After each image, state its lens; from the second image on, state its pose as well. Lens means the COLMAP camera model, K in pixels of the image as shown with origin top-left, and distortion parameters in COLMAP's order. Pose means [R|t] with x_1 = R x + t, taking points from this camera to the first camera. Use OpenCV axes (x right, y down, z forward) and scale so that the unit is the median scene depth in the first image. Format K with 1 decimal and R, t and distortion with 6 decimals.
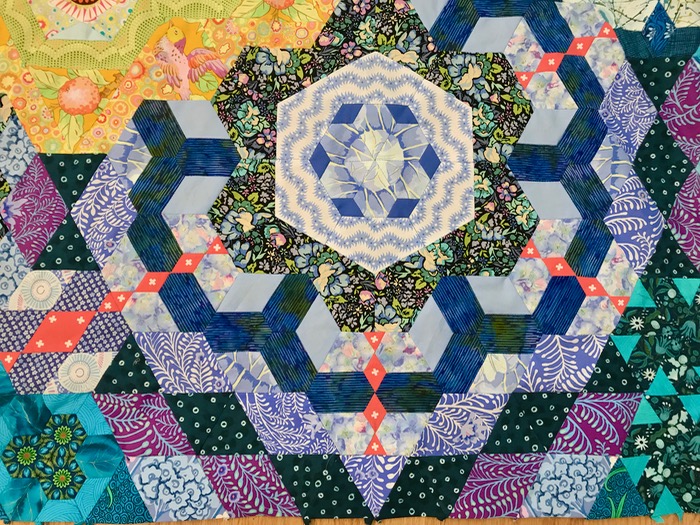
lens RADIAL K [[579.9, 0, 350.0], [0, 579.9, 262.5], [0, 0, 1]] dist [-0.002967, -0.010881]
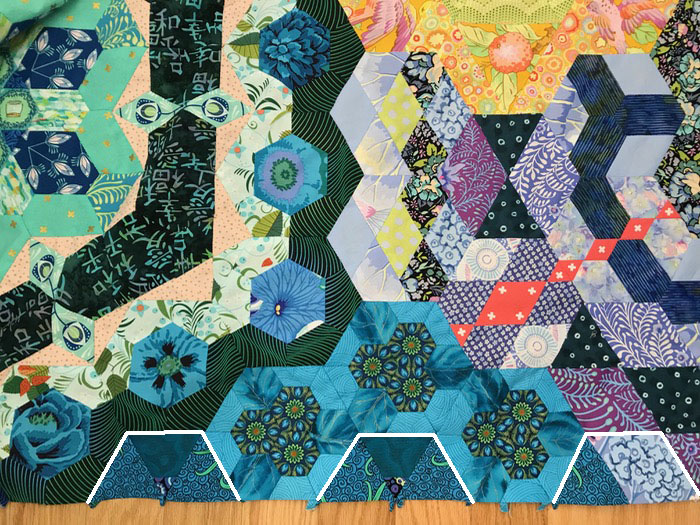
lens RADIAL K [[579.9, 0, 350.0], [0, 579.9, 262.5], [0, 0, 1]] dist [-0.002967, -0.010881]
pose [[0.997494, -0.013038, -0.069543, -0.684033], [0.014641, 0.999638, 0.022592, 0.027513], [0.069223, -0.023553, 0.997323, 0.039146]]
